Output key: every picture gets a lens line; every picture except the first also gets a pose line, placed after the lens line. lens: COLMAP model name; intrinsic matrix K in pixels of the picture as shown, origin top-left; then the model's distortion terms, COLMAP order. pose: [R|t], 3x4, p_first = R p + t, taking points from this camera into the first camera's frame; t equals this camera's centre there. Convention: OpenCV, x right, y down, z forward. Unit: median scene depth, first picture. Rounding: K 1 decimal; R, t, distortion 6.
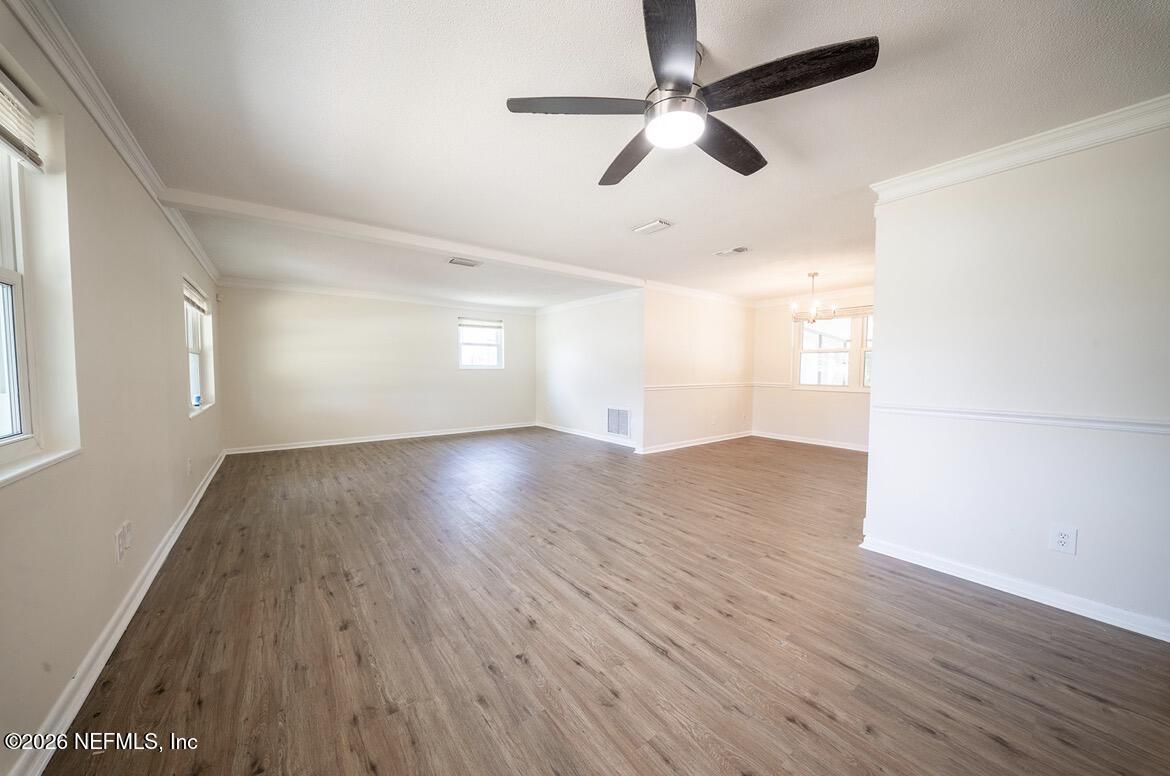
lens RADIAL K [[411.8, 0, 583.1], [0, 411.8, 398.0], [0, 0, 1]] dist [0.013838, -0.011069]
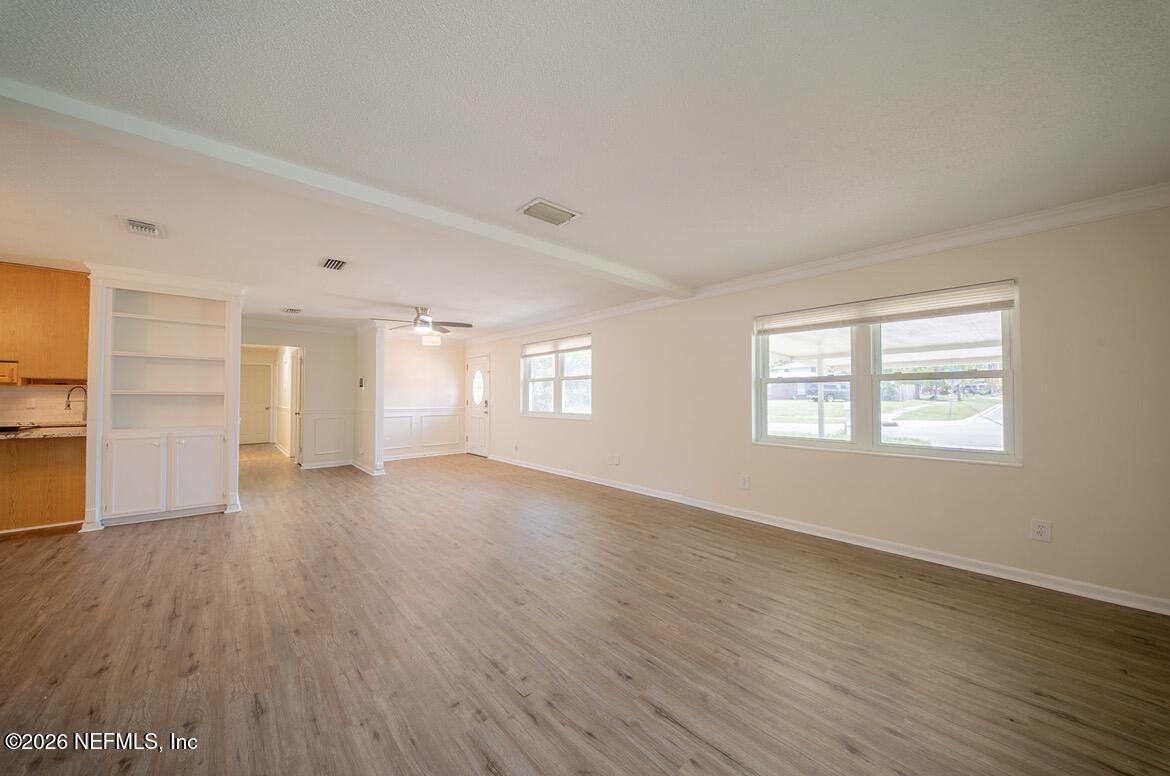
lens RADIAL K [[405.0, 0, 579.1], [0, 405.0, 387.6], [0, 0, 1]] dist [-0.001745, -0.000134]
pose [[-0.995749, -0.009656, -0.091606, -0.330611], [-0.014178, 0.998706, 0.048836, -0.141278], [0.091016, 0.049927, -0.994597, 1.898112]]
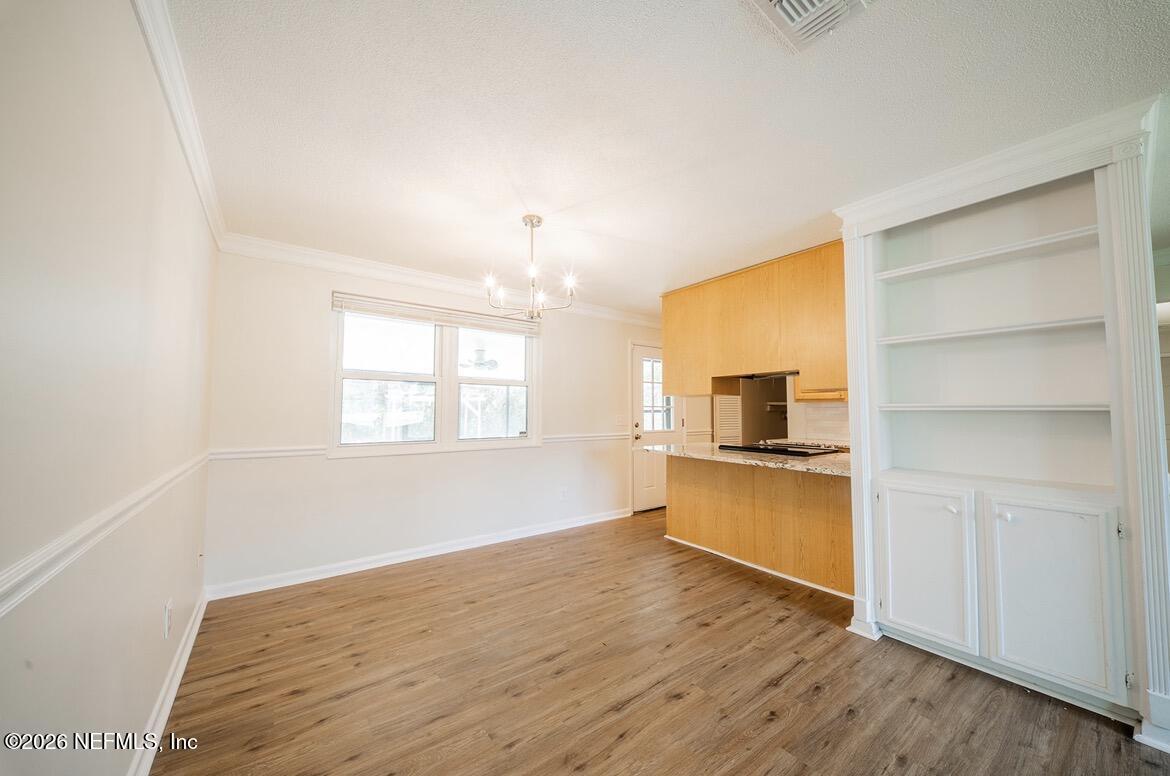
lens RADIAL K [[411.8, 0, 583.1], [0, 411.8, 398.0], [0, 0, 1]] dist [0.013838, -0.011069]
pose [[0.006209, 0.026062, 0.999641, 0.108635], [0.071737, 0.997073, -0.026441, -0.094234], [-0.997404, 0.071876, 0.004321, 1.252078]]
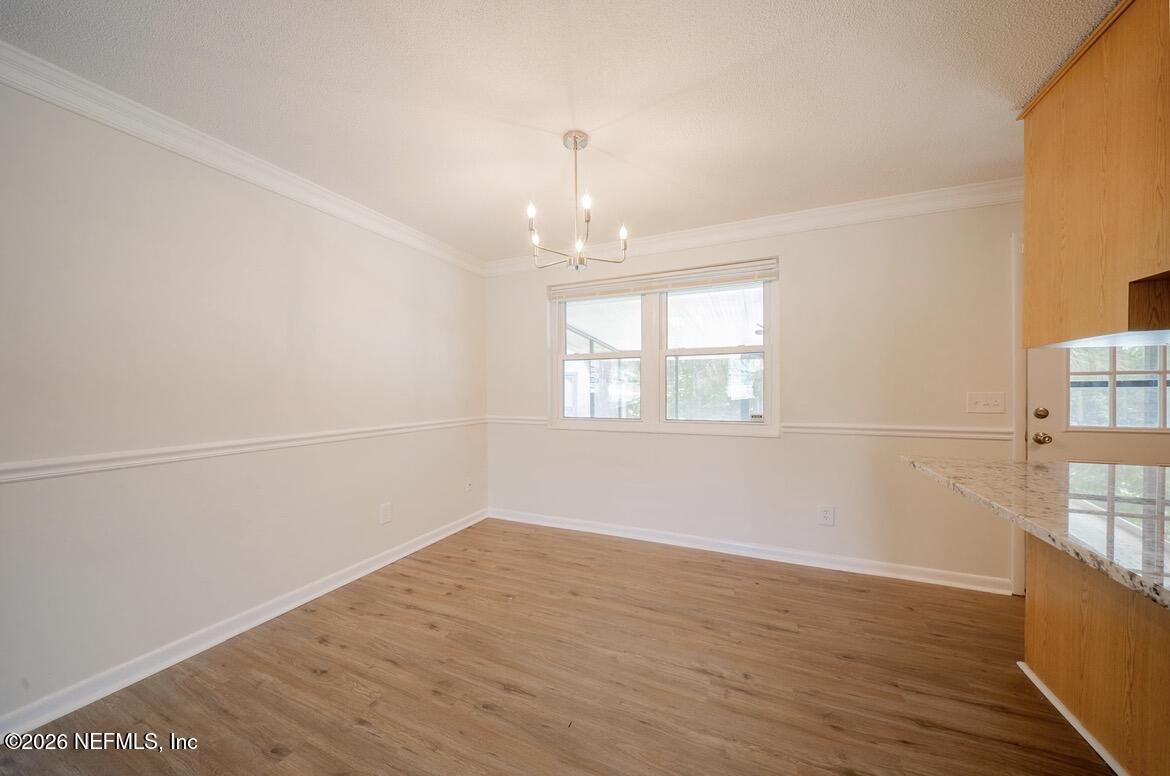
lens RADIAL K [[411.8, 0, 583.1], [0, 411.8, 398.0], [0, 0, 1]] dist [0.013838, -0.011069]
pose [[0.879505, -0.019922, 0.475472, 0.508663], [0.046821, 0.997898, -0.044796, -0.059866], [-0.473581, 0.061661, 0.878589, 0.889459]]
